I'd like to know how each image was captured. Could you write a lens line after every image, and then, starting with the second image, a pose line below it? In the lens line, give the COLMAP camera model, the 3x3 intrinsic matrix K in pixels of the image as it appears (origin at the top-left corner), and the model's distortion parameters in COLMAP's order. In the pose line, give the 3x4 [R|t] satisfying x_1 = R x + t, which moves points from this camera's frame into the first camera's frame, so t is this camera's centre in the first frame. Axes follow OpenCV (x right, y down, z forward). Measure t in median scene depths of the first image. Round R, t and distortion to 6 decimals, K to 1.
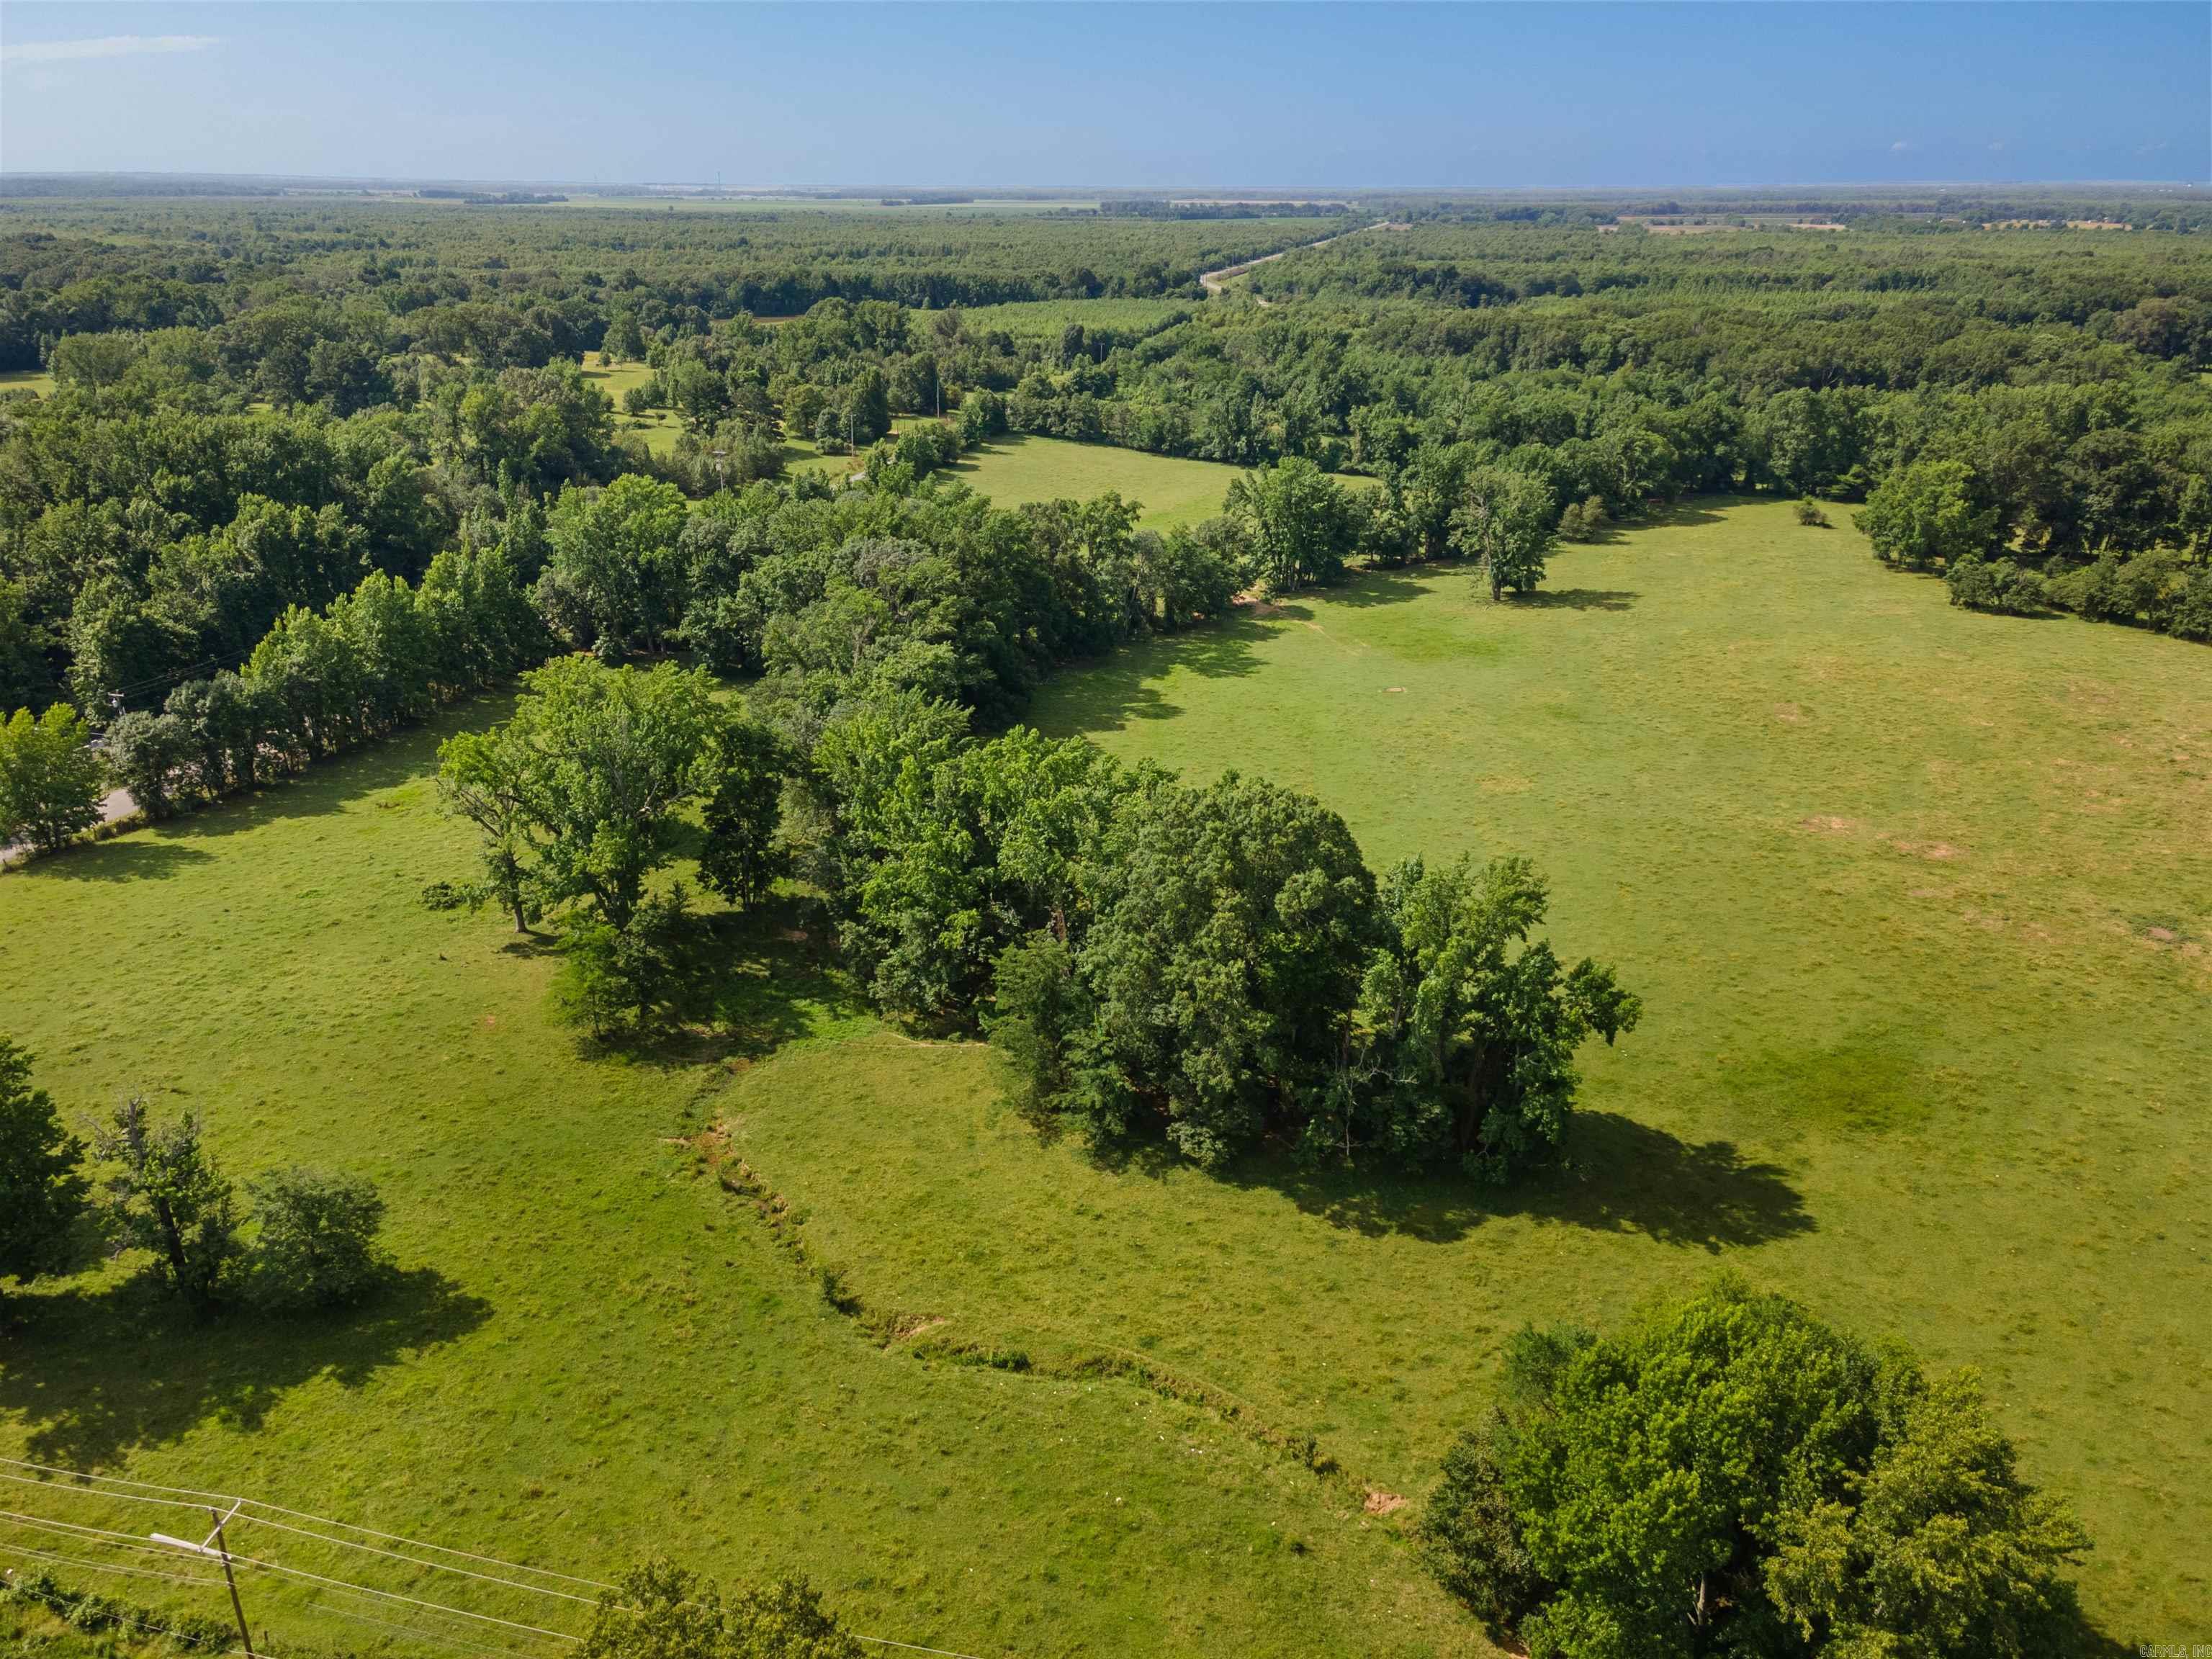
lens RADIAL K [[1626.6, 0, 1106.0], [0, 1626.6, 829.5], [0, 0, 1]] dist [0.005751, 0.069149]
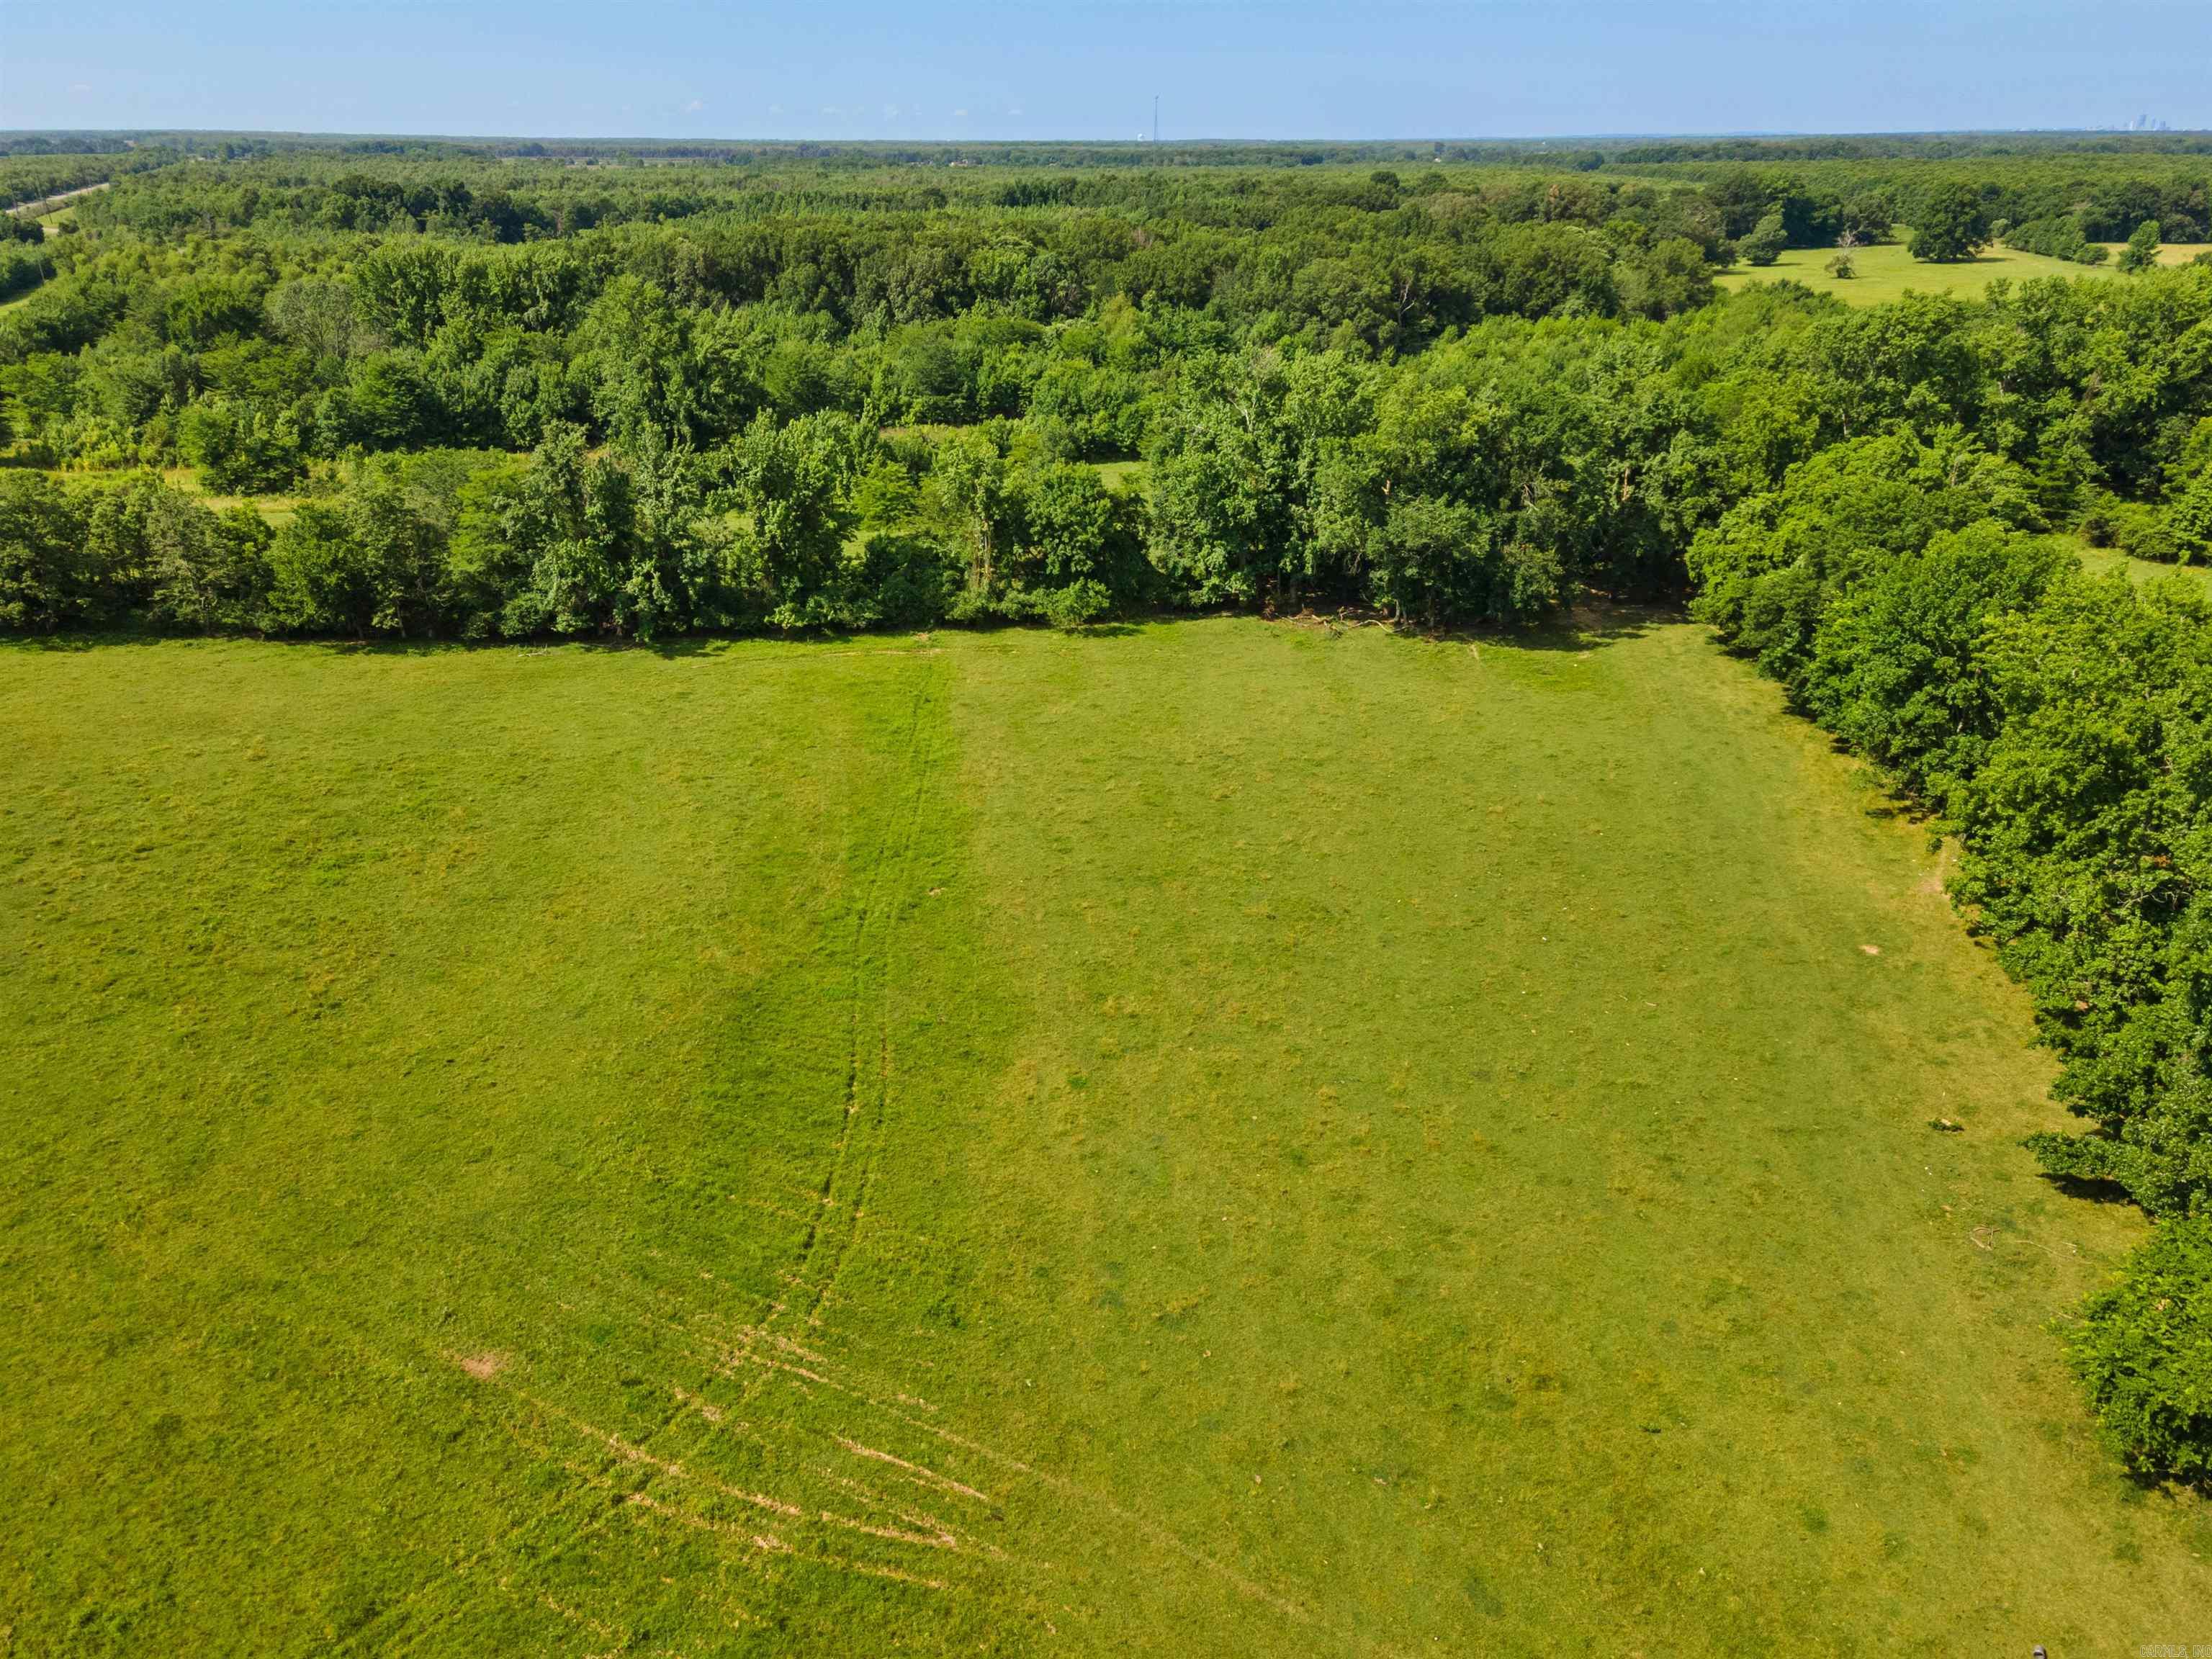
lens RADIAL K [[1626.6, 0, 1106.0], [0, 1626.6, 829.5], [0, 0, 1]] dist [0.005751, 0.069149]
pose [[0.793284, -0.241011, 0.559119, -0.042092], [0.228109, 0.969079, 0.094082, -0.203549], [-0.564506, 0.052906, 0.823732, 0.692911]]
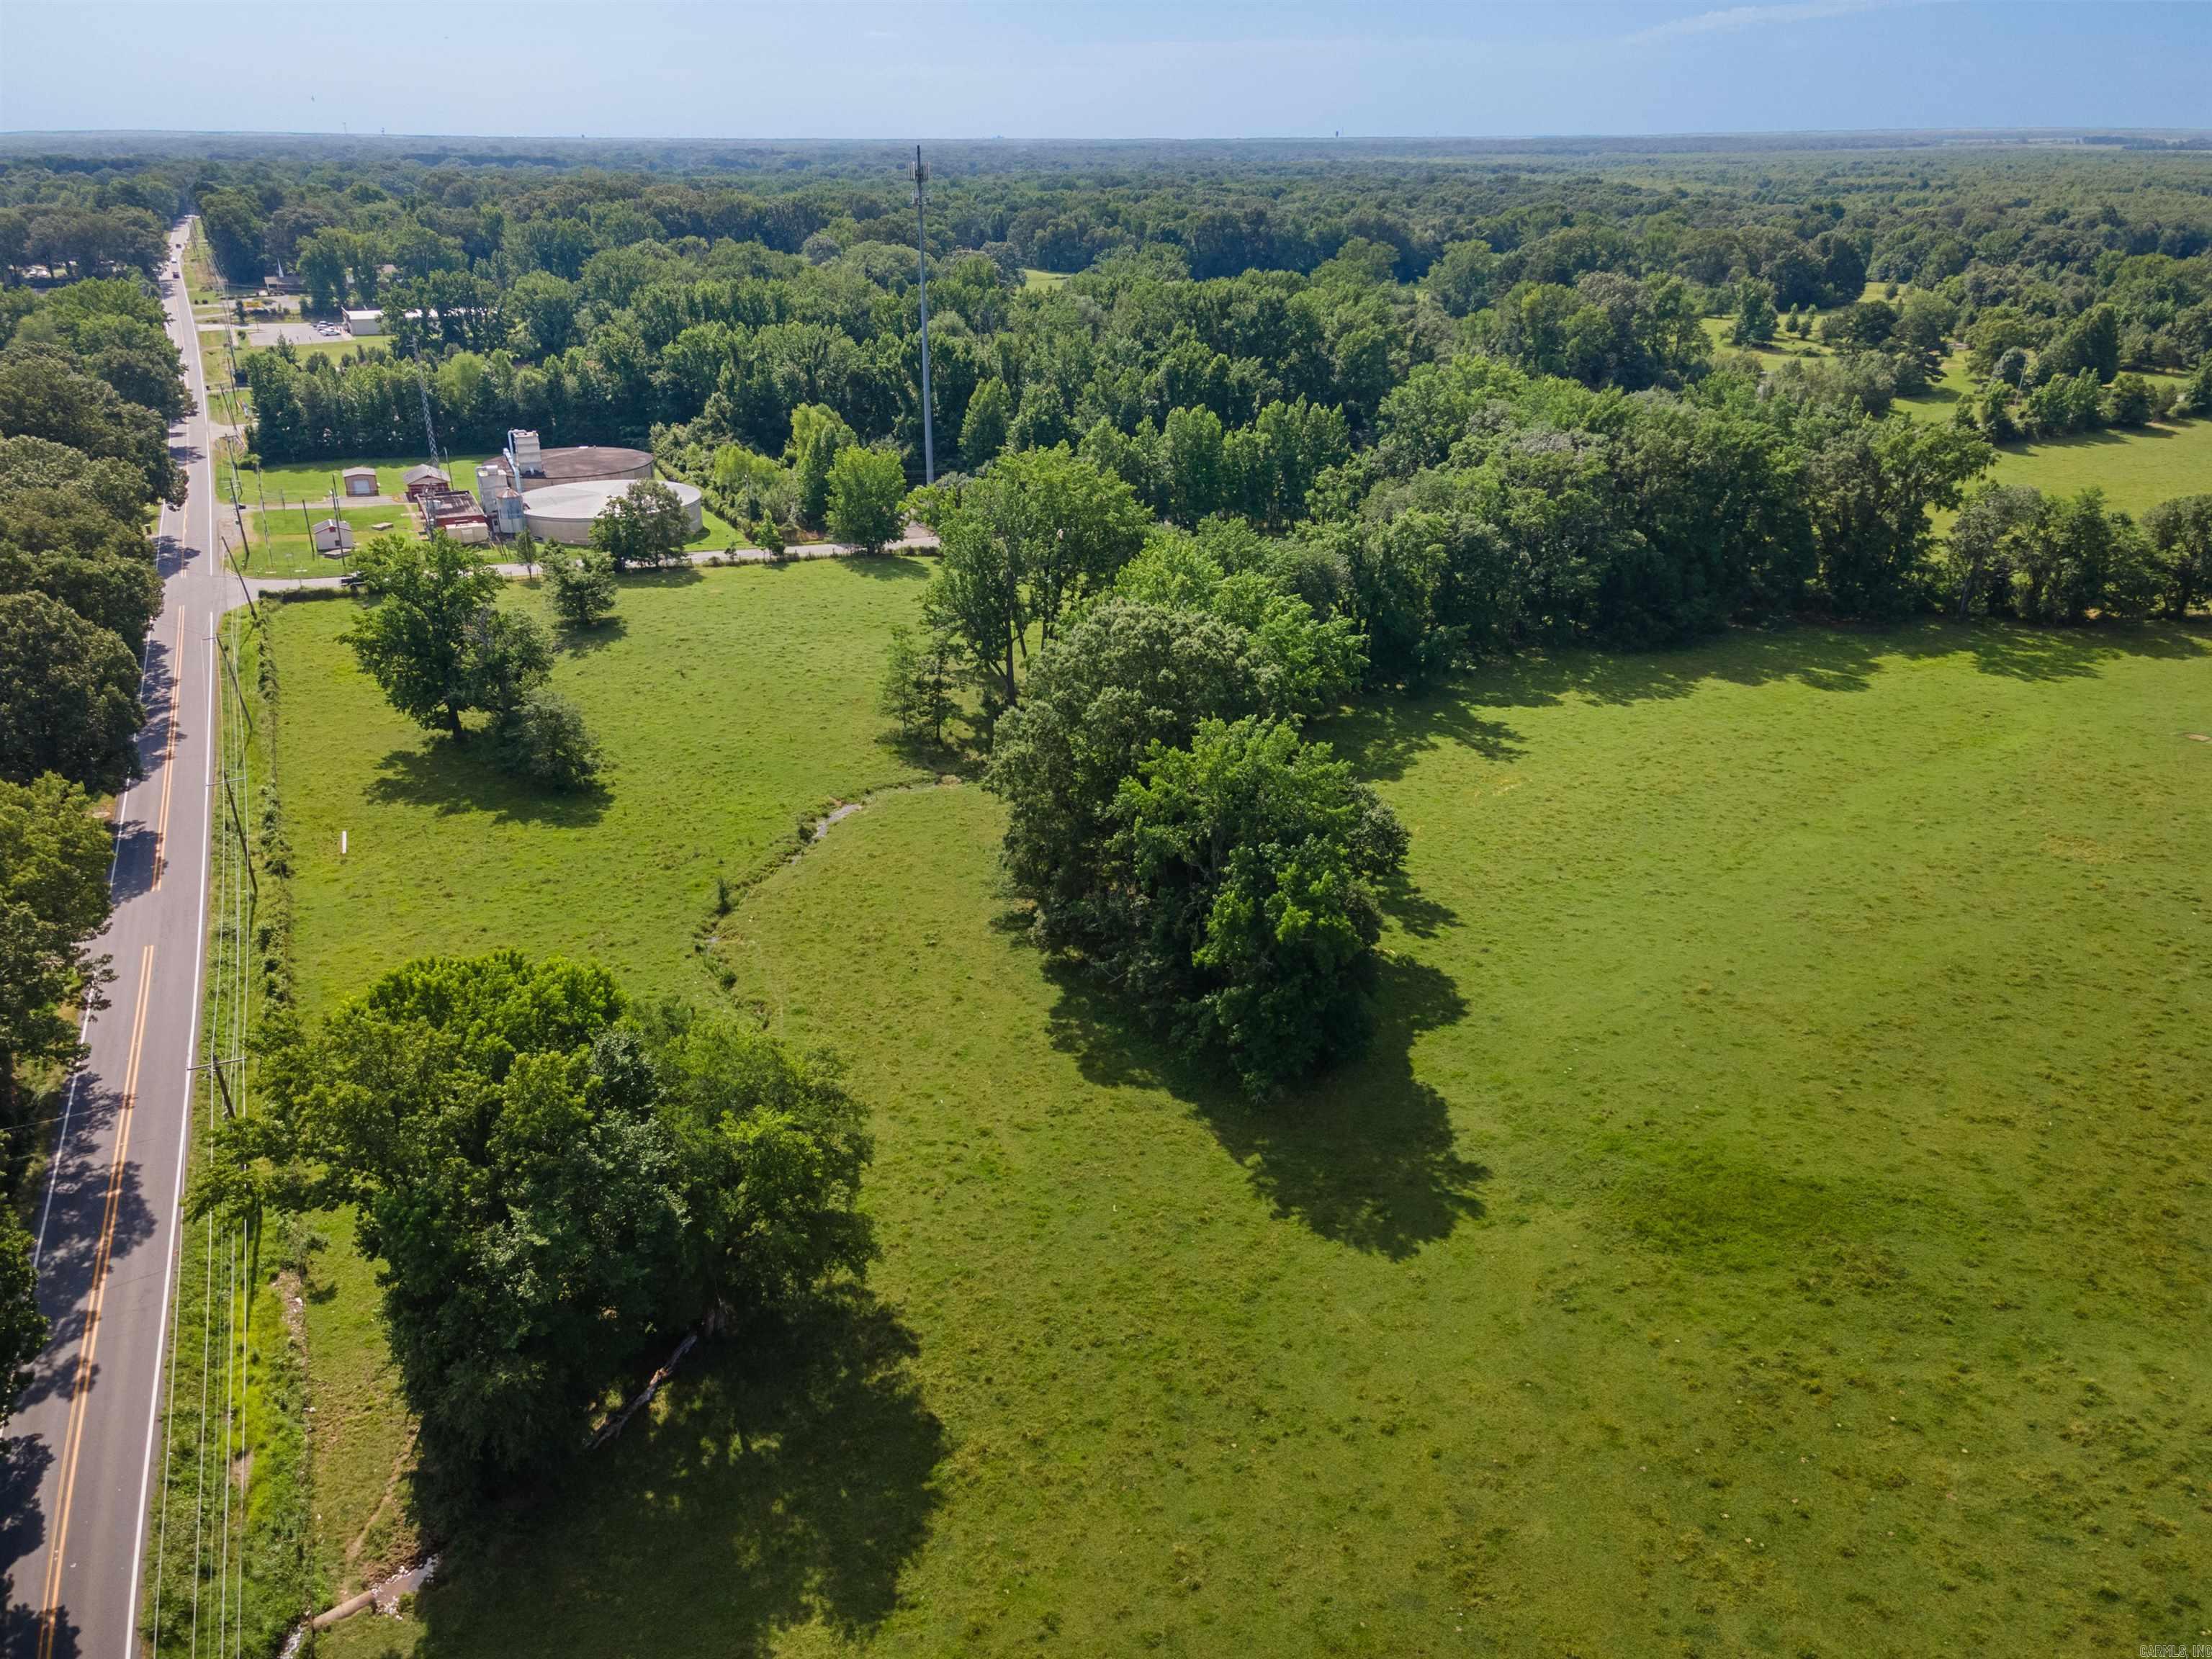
lens RADIAL K [[1621.5, 0, 1106.0], [0, 1621.5, 829.5], [0, 0, 1]] dist [0.100309, -0.069535]
pose [[0.629817, 0.301166, -0.715982, 0.235862], [-0.286903, 0.946788, 0.145875, -0.009486], [0.721816, 0.113543, 0.682708, 0.087030]]
